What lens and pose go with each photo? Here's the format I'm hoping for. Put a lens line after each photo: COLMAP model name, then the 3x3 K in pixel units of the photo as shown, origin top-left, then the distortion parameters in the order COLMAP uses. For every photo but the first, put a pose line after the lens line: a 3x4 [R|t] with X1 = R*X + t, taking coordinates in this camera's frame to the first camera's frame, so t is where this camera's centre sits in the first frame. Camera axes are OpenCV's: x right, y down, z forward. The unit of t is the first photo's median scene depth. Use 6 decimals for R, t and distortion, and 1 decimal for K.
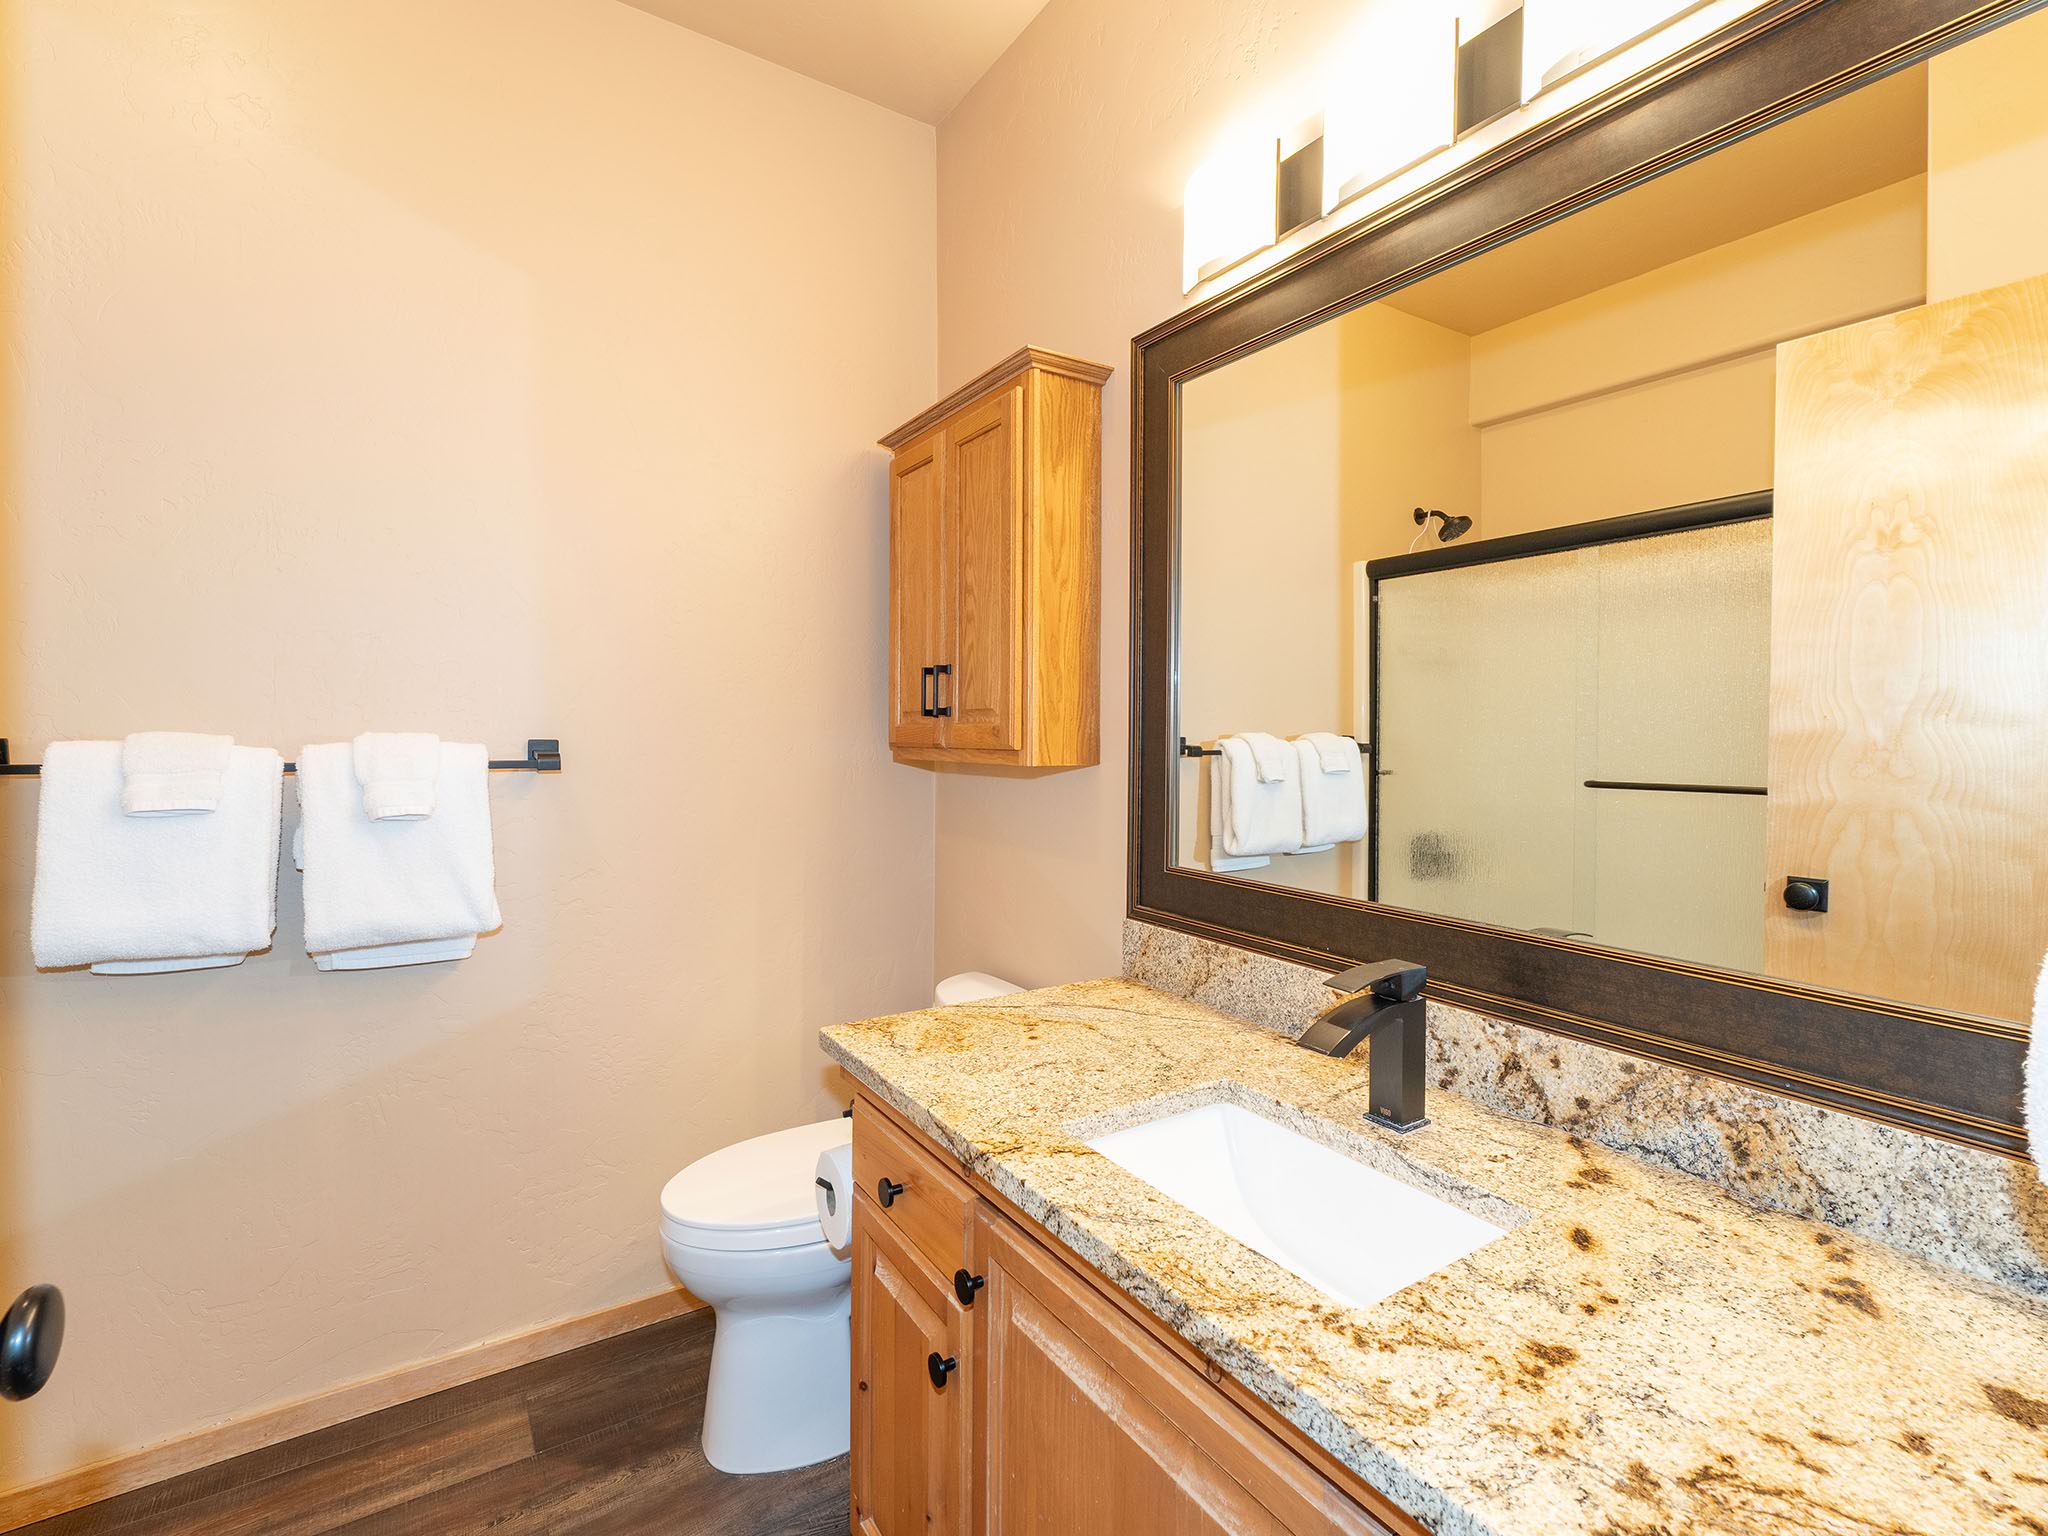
lens RADIAL K [[934.9, 0, 1026.1], [0, 934.9, 722.8], [0, 0, 1]] dist [-0.001233, -0.000804]
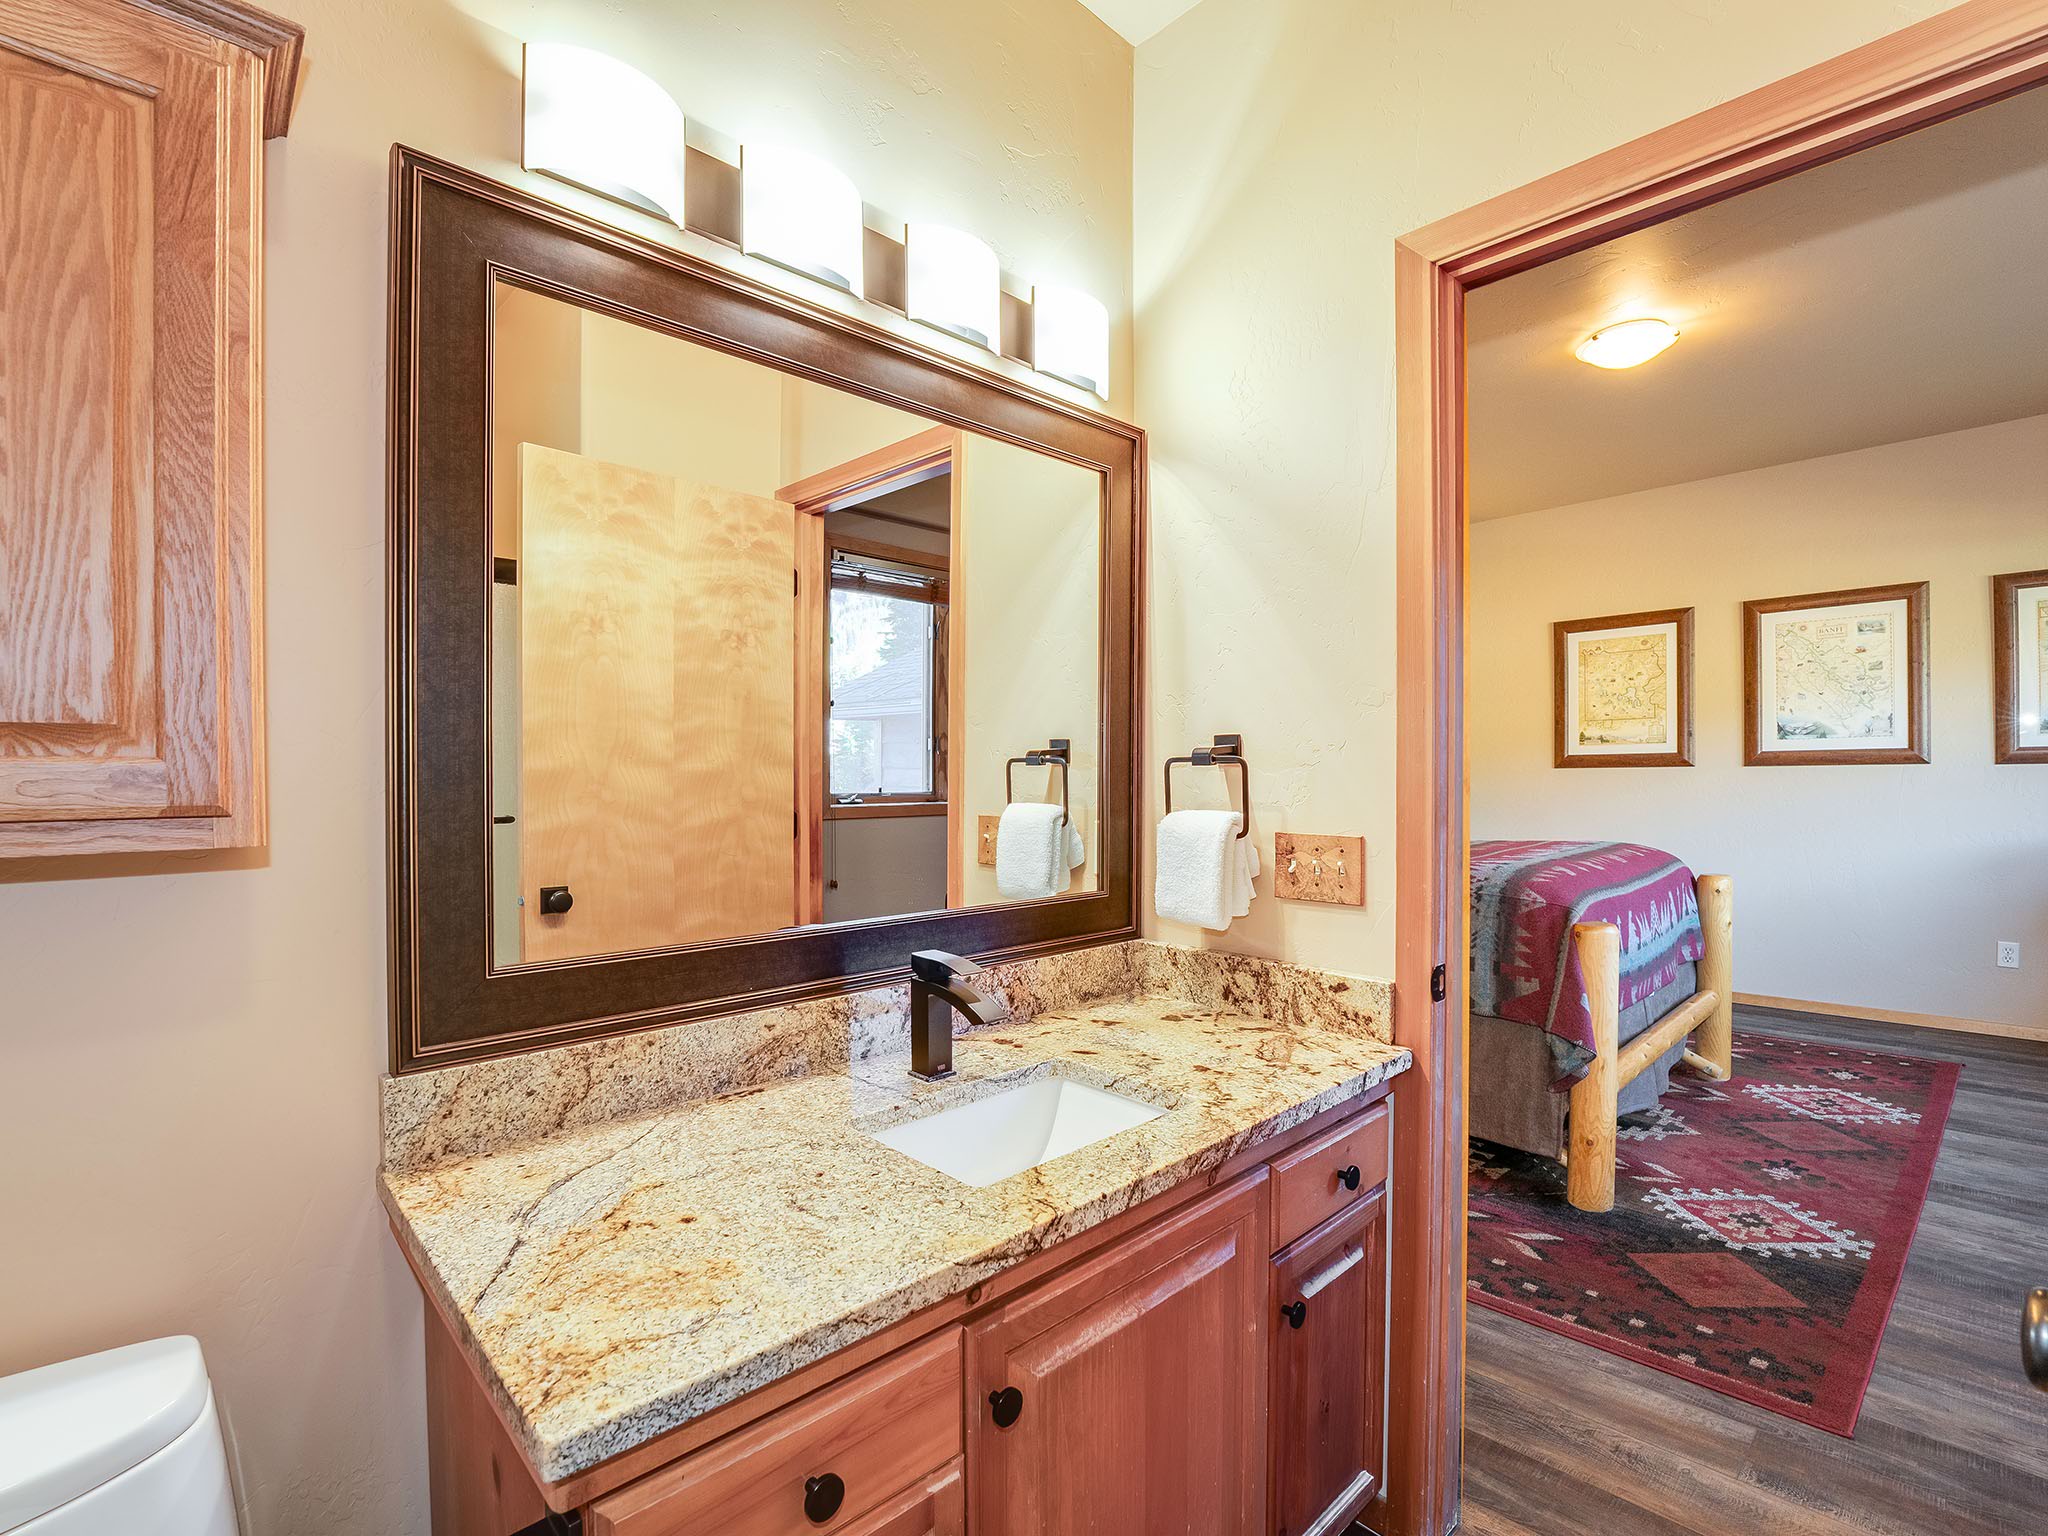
lens RADIAL K [[950.0, 0, 1024.0], [0, 950.0, 768.0], [0, 0, 1]] dist [-0.030803, -0.000159]
pose [[-0.180046, -0.004411, 0.983648, -0.965142], [-0.006542, 0.999973, 0.003286, -0.000731], [-0.983636, -0.005843, -0.180070, 1.186478]]
